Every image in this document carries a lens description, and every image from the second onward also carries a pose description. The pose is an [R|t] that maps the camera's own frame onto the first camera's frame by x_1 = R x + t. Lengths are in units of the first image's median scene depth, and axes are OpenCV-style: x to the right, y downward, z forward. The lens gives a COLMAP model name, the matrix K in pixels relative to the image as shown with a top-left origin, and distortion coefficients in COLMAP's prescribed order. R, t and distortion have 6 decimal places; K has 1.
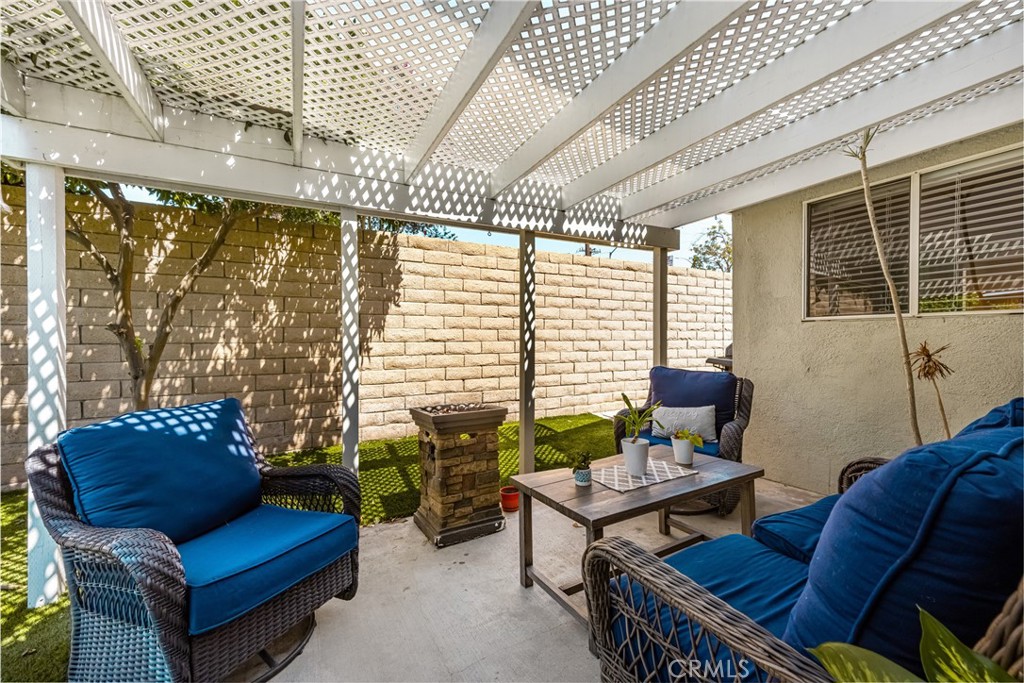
lens RADIAL K [[413.1, 0, 507.2], [0, 413.1, 342.6], [0, 0, 1]] dist [0.001810, -0.000130]
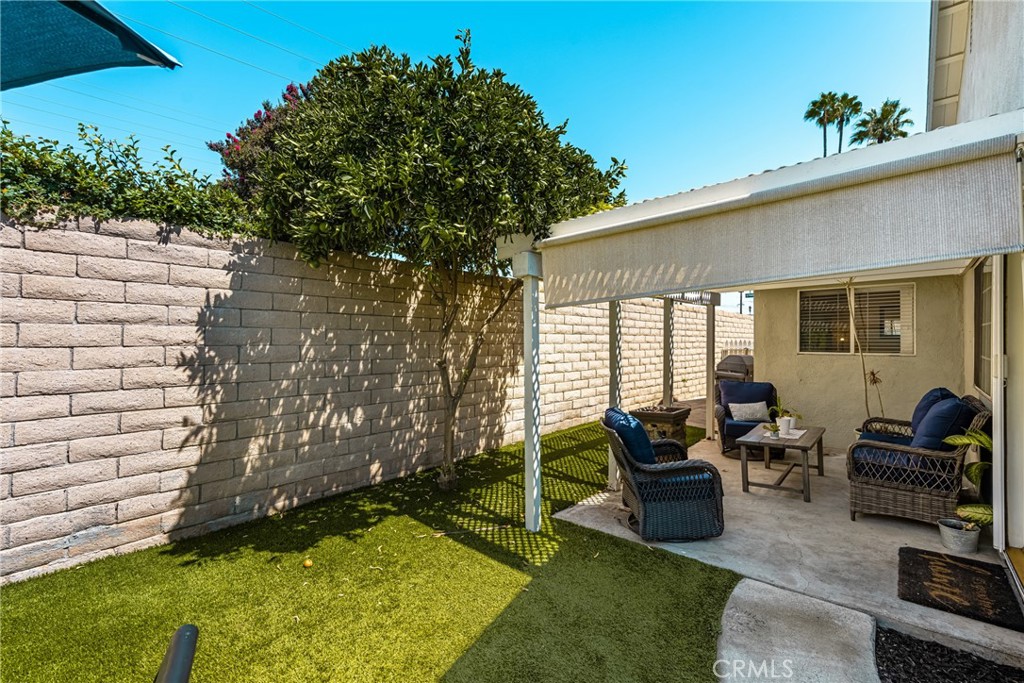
lens RADIAL K [[470.3, 0, 512.0], [0, 470.3, 341.5], [0, 0, 1]] dist [-0.001952, -0.000358]
pose [[0.936161, 0.001869, 0.351566, -1.010189], [0.000820, 0.999972, -0.007499, -0.076029], [-0.351570, 0.007309, 0.936133, -0.432455]]
